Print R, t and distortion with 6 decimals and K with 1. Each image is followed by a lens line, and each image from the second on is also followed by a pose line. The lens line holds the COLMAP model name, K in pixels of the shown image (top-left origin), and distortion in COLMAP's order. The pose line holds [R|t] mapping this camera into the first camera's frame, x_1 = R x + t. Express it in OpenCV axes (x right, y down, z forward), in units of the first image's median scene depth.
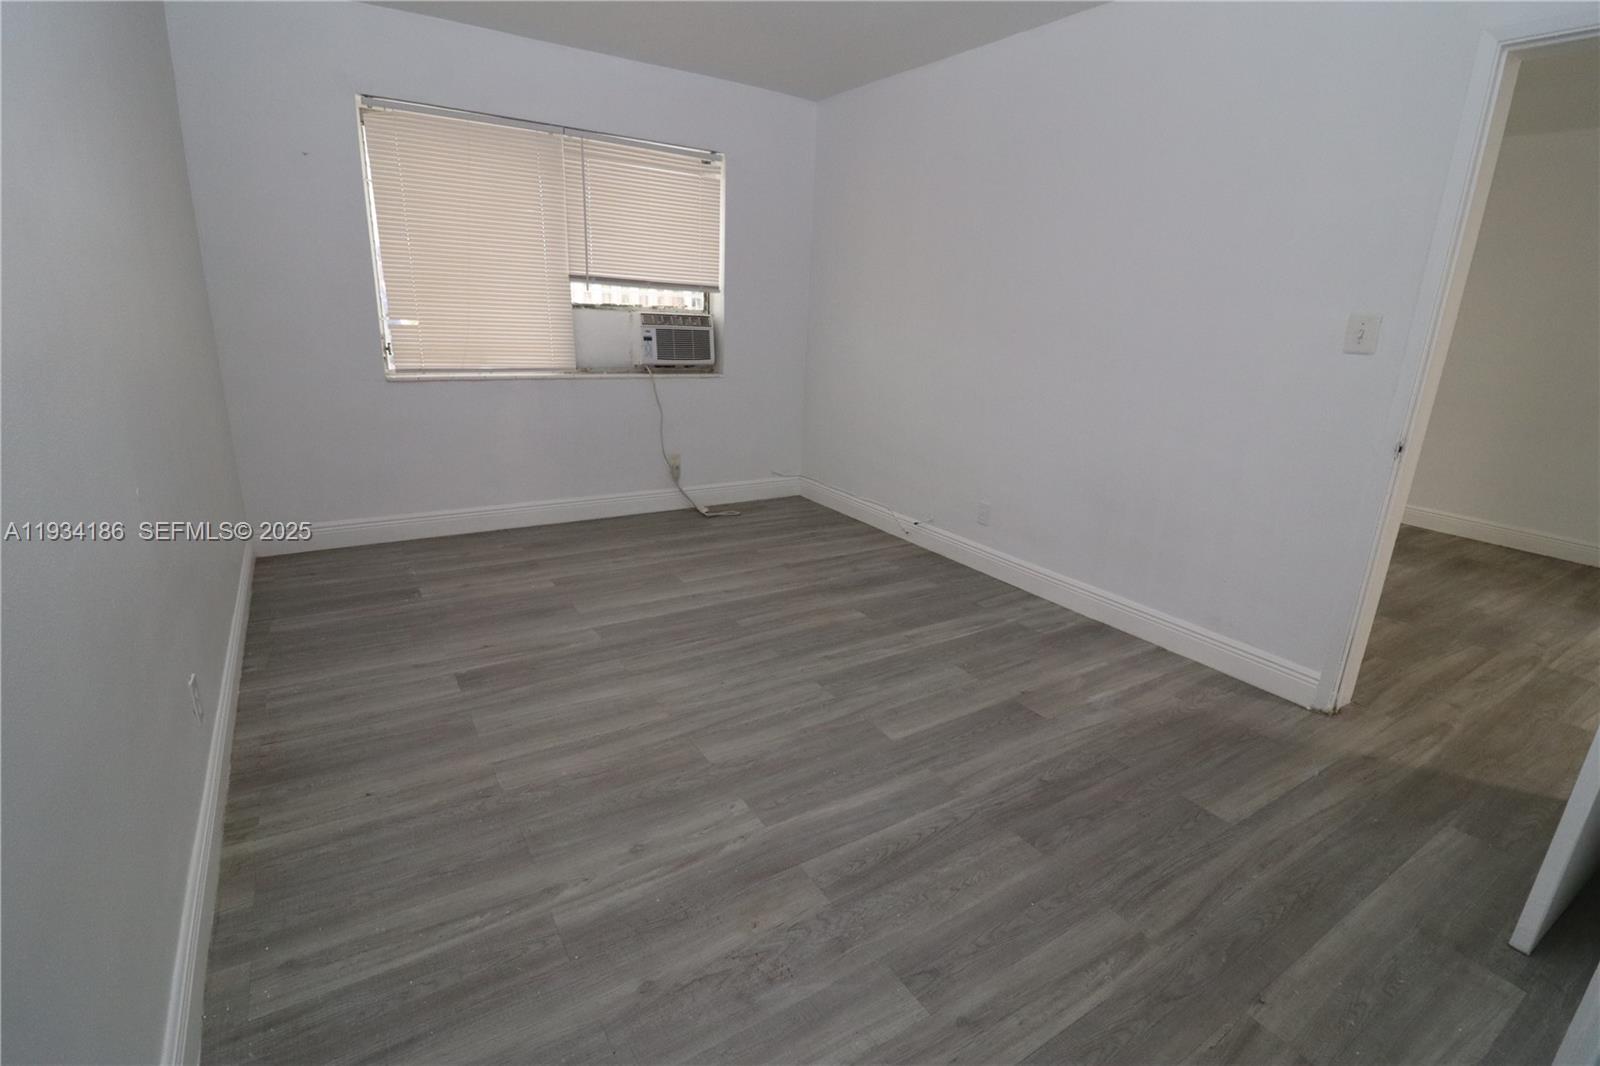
lens RADIAL K [[741.7, 0, 809.6], [0, 741.7, 527.1], [0, 0, 1]] dist [0.001585, -0.013518]
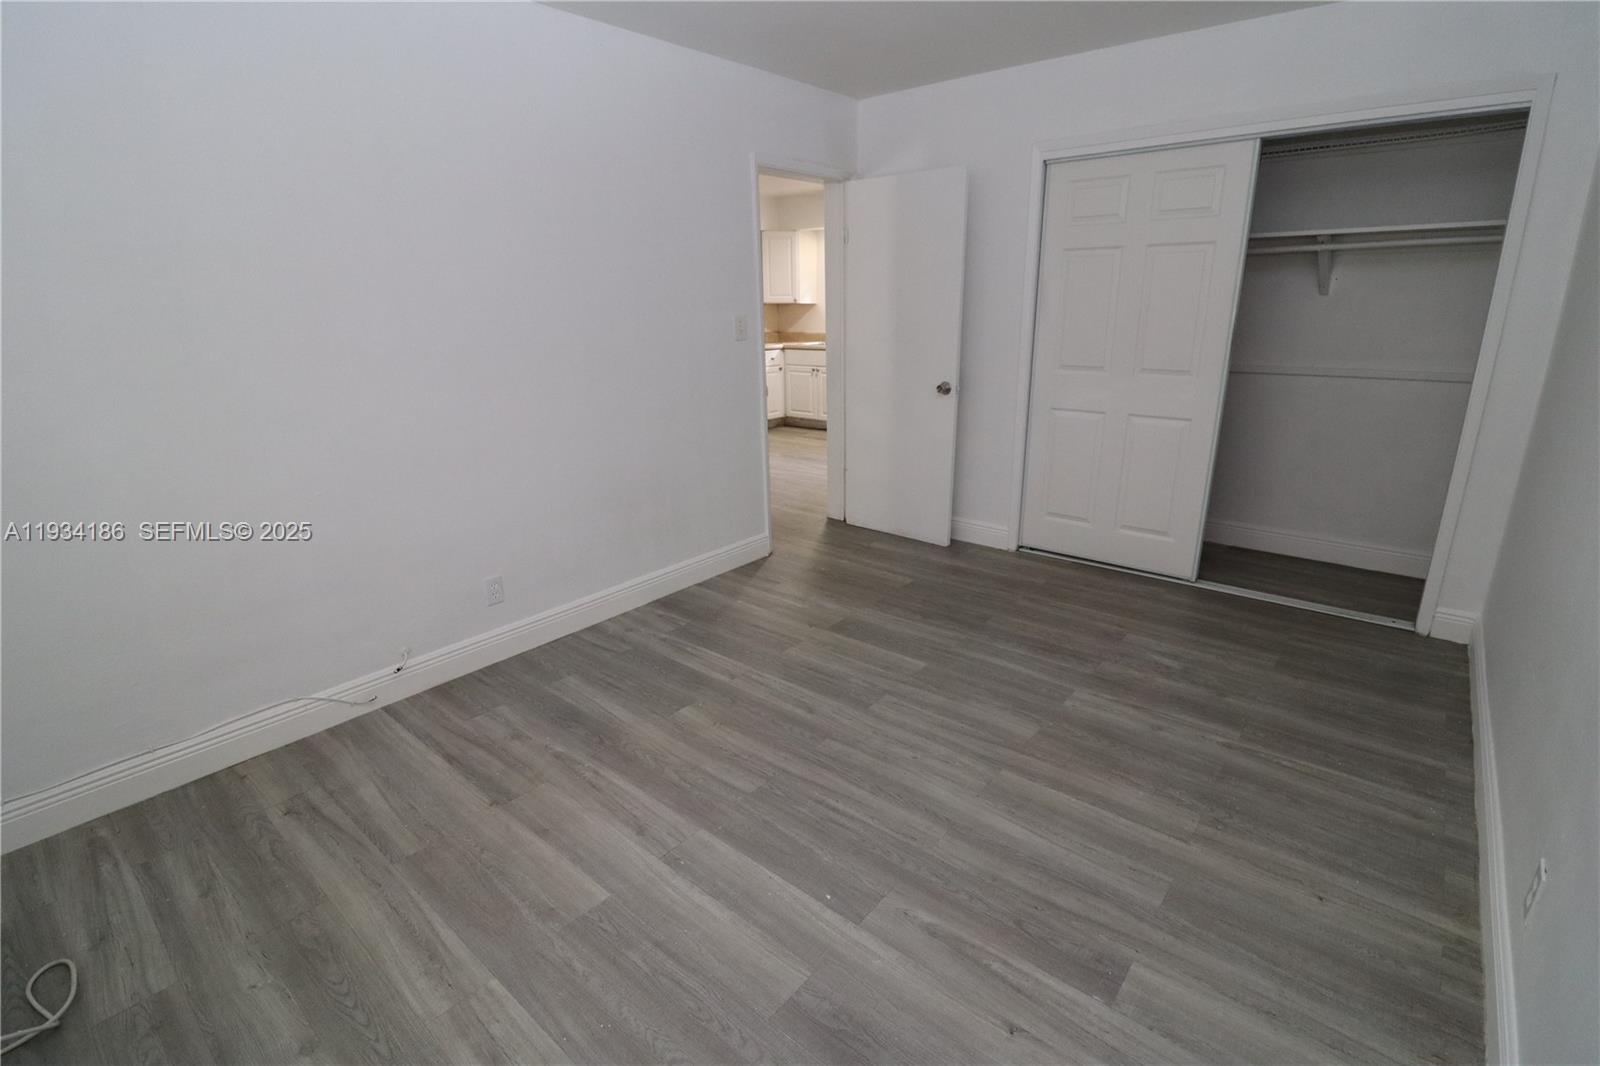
lens RADIAL K [[741.7, 0, 809.6], [0, 741.7, 527.1], [0, 0, 1]] dist [0.001585, -0.013518]
pose [[-0.294907, -0.317193, 0.901343, -0.712736], [0.274872, 0.875261, 0.397949, -0.383722], [-0.915137, 0.365112, -0.170933, 1.026784]]
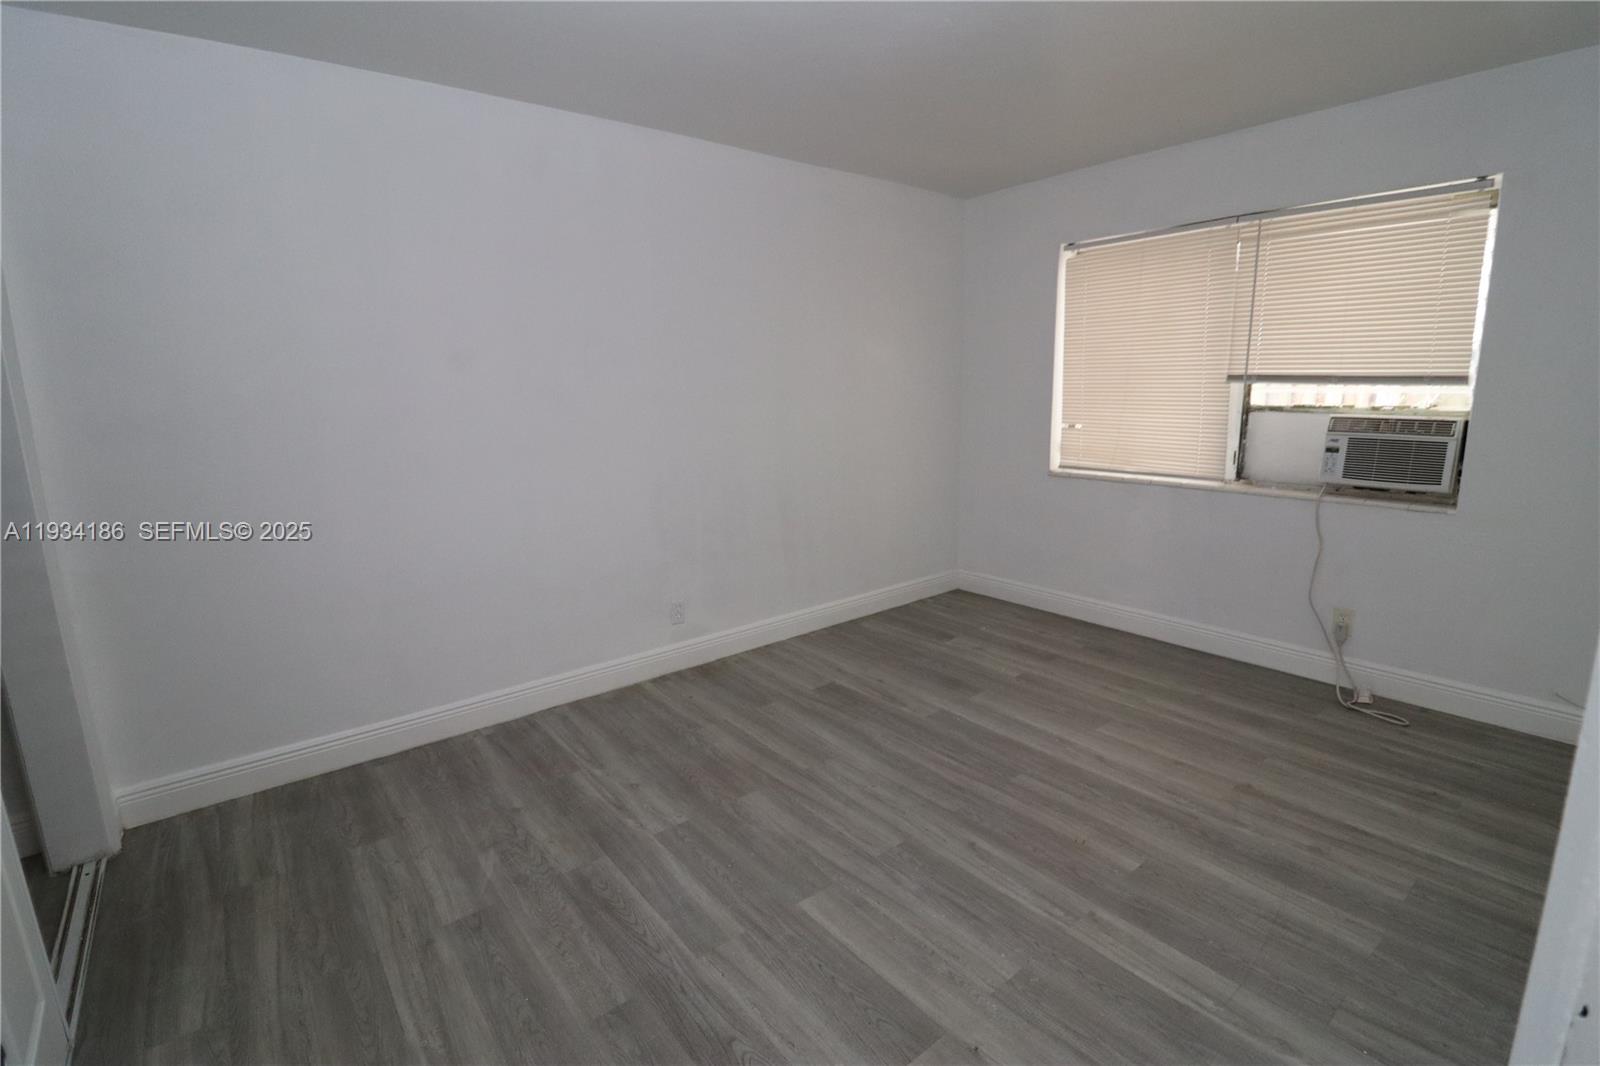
lens RADIAL K [[741.7, 0, 809.6], [0, 741.7, 527.1], [0, 0, 1]] dist [0.001585, -0.013518]
pose [[0.103259, 0.145327, -0.983980, 0.708839], [-0.258955, 0.959082, 0.114475, -0.190512], [0.960354, 0.242986, 0.136667, 0.609034]]
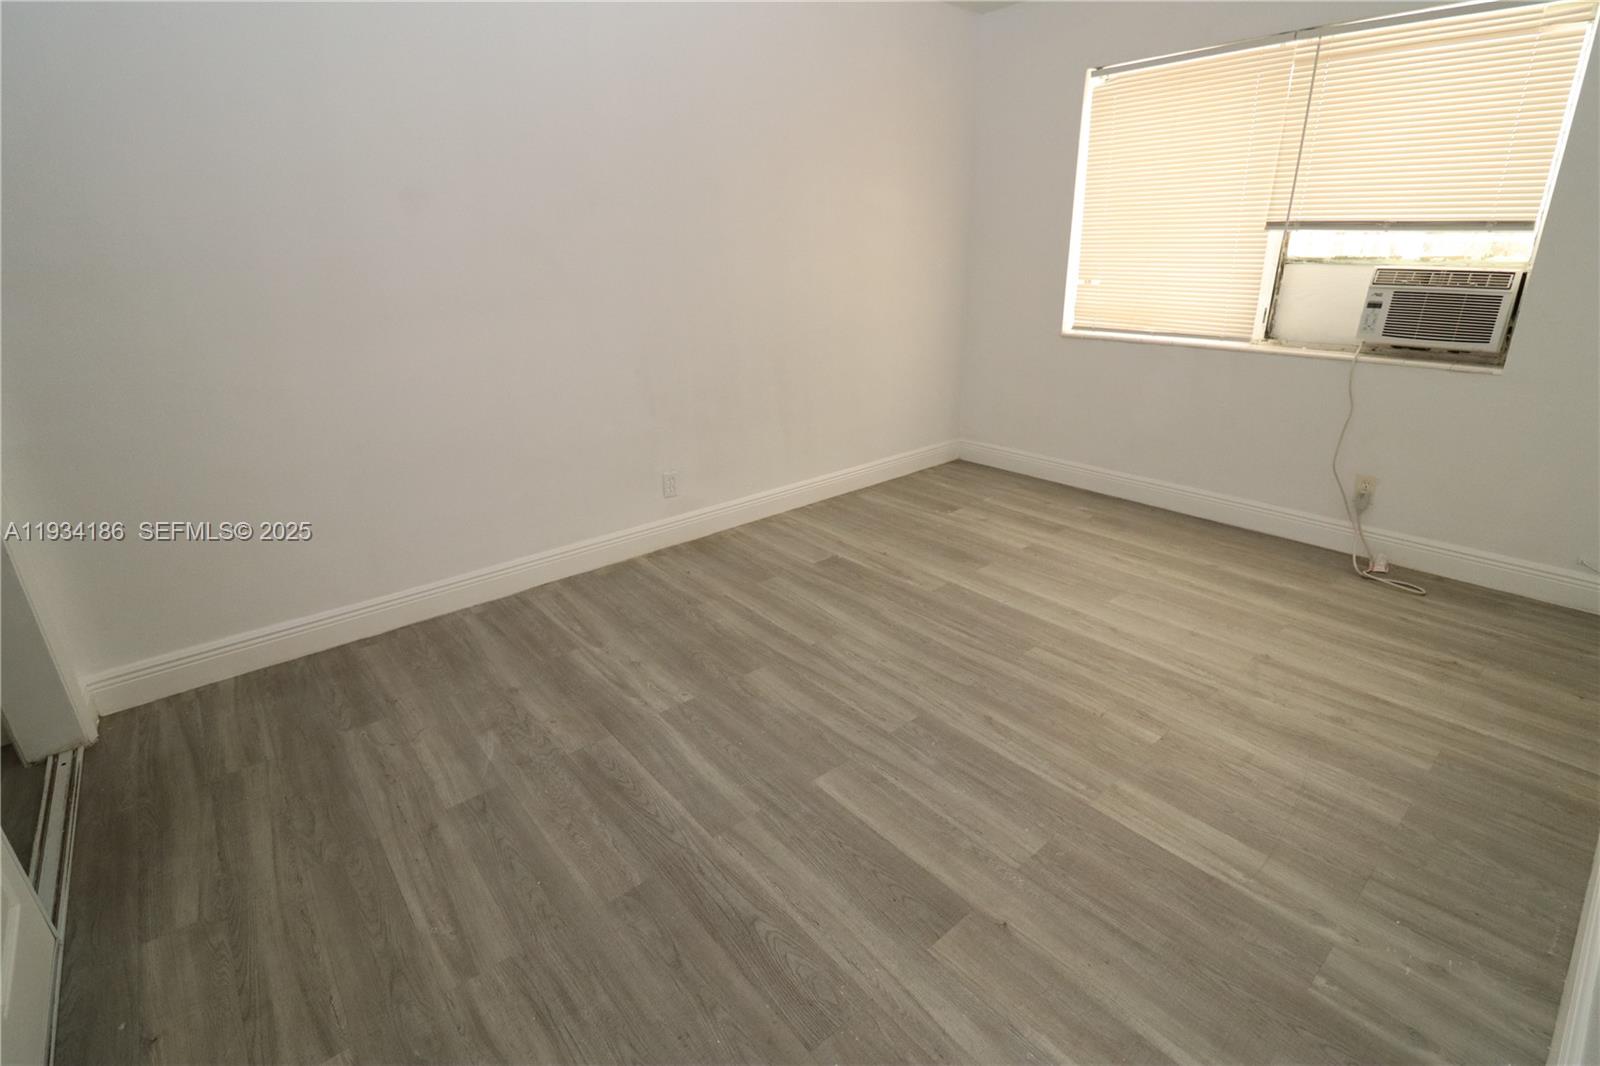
lens RADIAL K [[742.7, 0, 808.1], [0, 742.7, 520.5], [0, 0, 1]] dist [0.003172, -0.014248]
pose [[0.125307, 0.300531, -0.945505, 0.644091], [-0.256375, 0.930456, 0.261770, -0.166583], [0.958420, 0.209603, 0.193641, 0.594444]]
